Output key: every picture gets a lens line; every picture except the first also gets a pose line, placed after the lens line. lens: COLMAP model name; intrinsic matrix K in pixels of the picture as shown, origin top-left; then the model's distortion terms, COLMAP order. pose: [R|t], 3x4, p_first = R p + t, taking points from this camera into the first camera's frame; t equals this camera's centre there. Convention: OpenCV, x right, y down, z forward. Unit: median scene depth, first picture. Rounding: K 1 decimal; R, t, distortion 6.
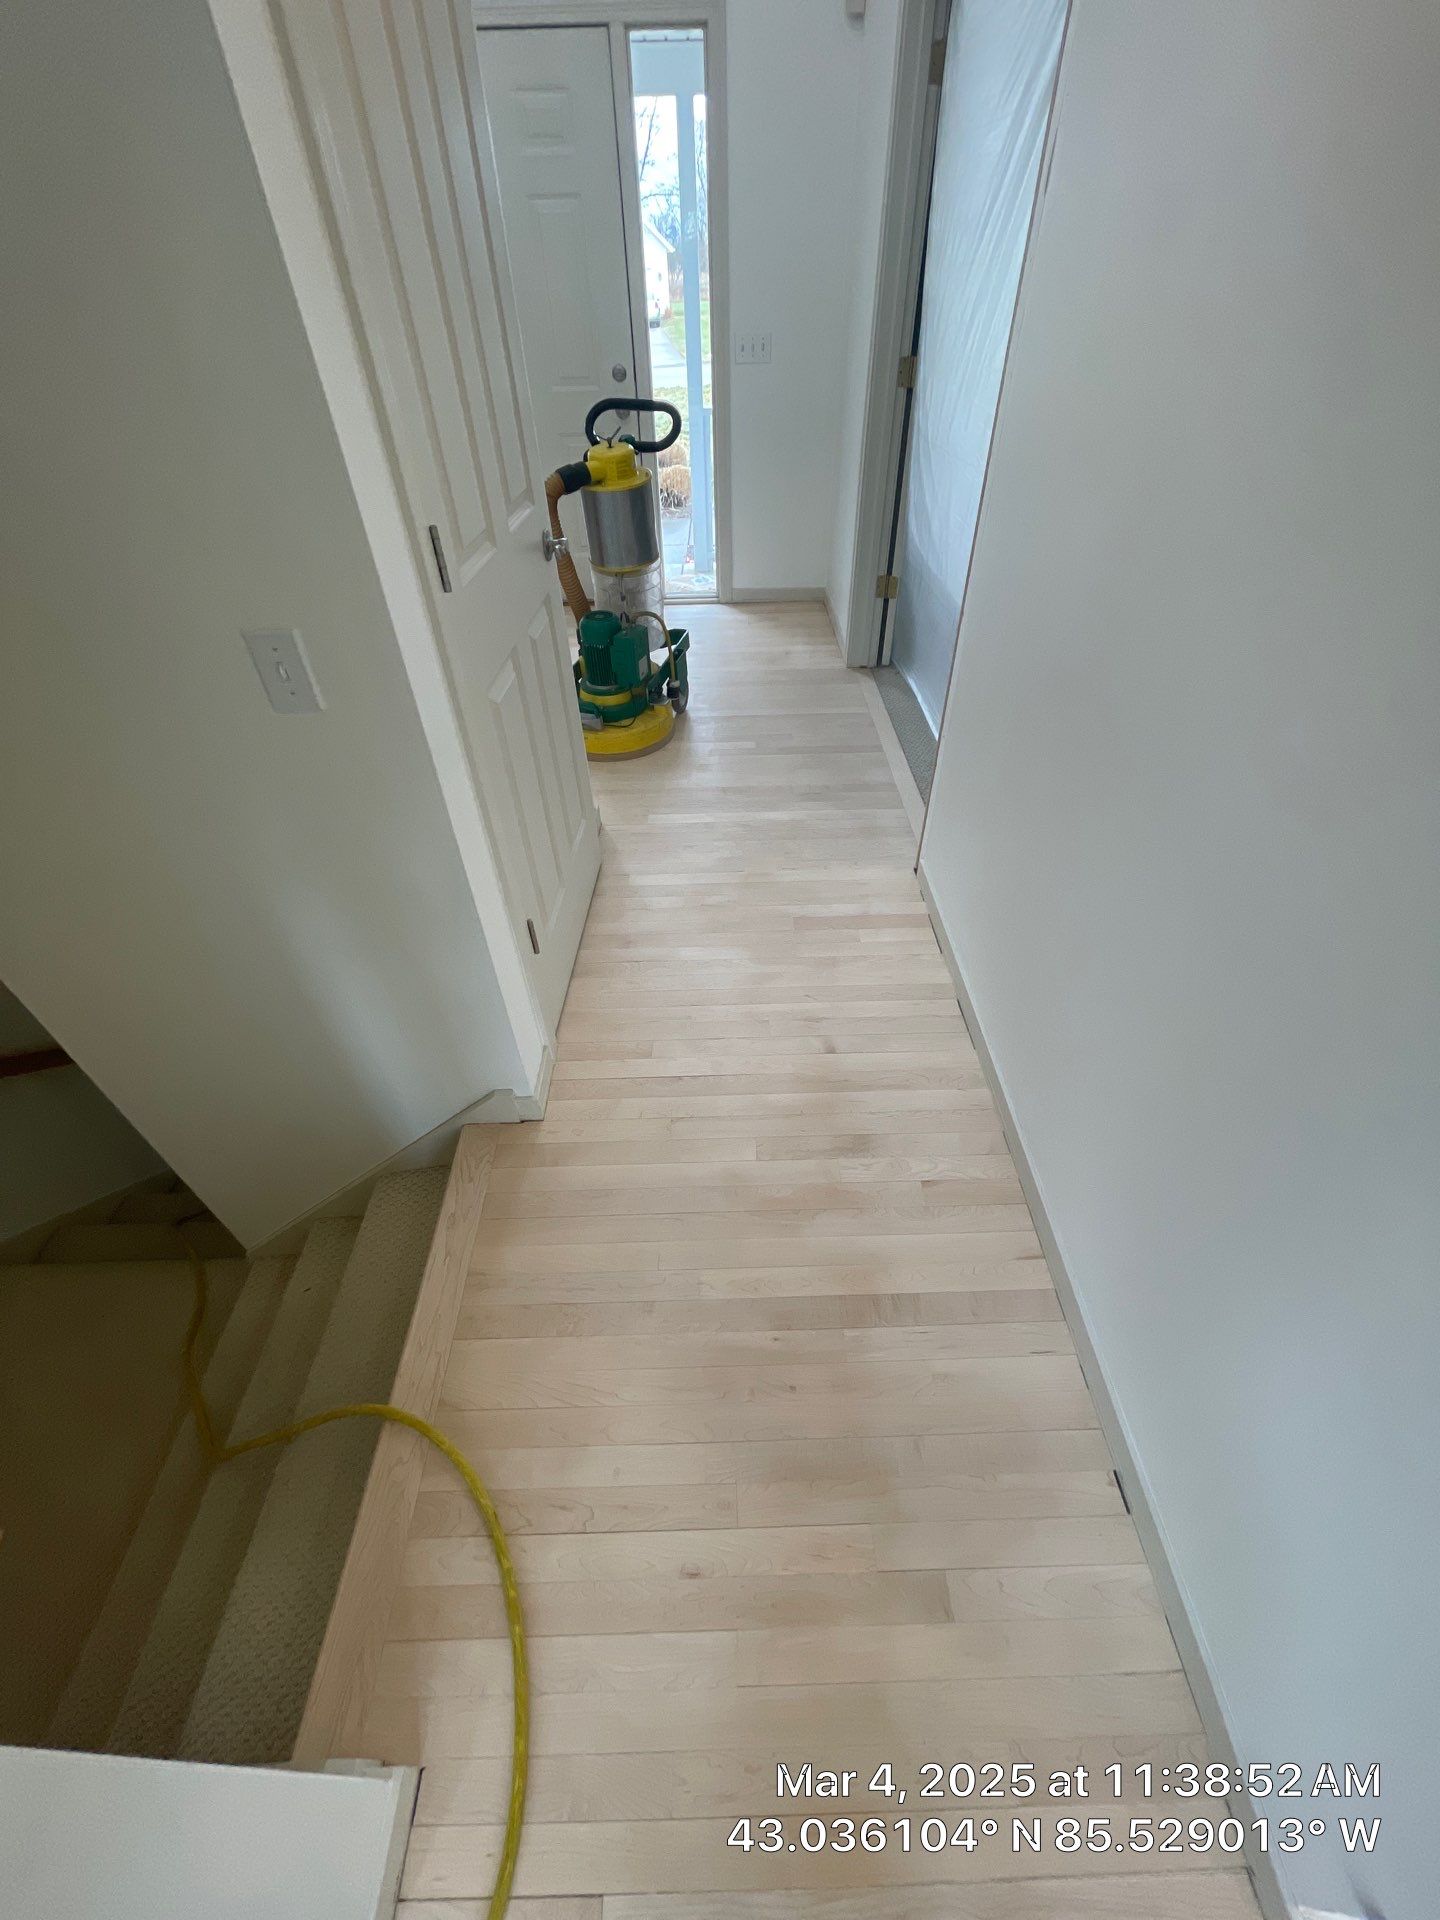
lens RADIAL K [[764.7, 0, 739.3], [0, 764.7, 962.1], [0, 0, 1]] dist [-0.003775, -0.000654]
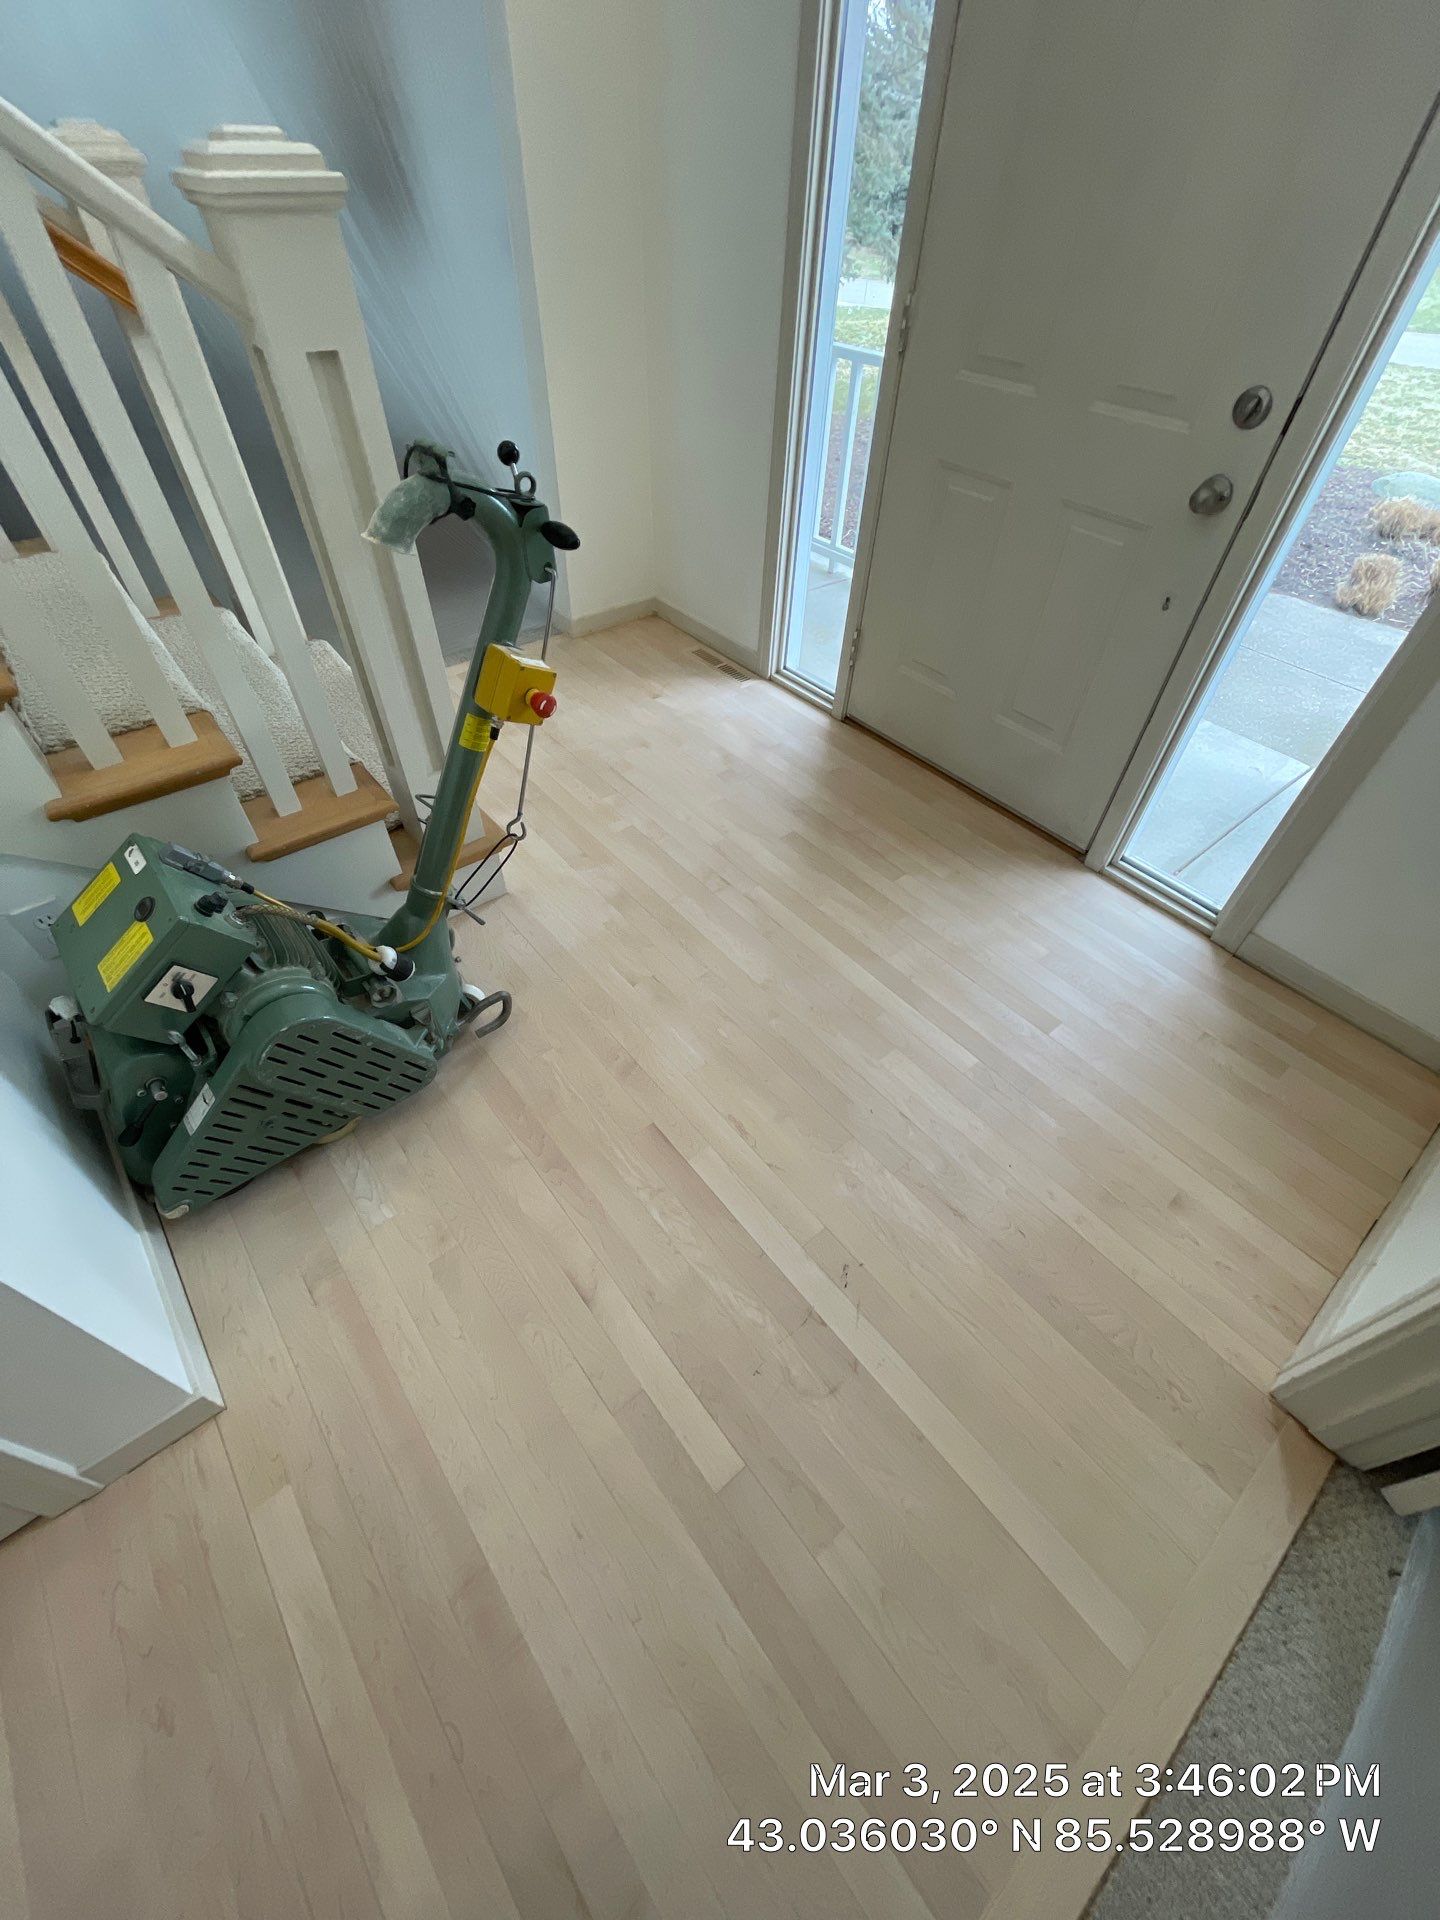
lens RADIAL K [[772.6, 0, 730.8], [0, 772.6, 960.9], [0, 0, 1]] dist [-0.005142, -0.000628]
pose [[0.615865, 0.589893, -0.522242, 0.103399], [-0.554474, 0.795441, 0.244607, -0.884416], [0.559704, 0.138925, 0.816964, 1.005761]]
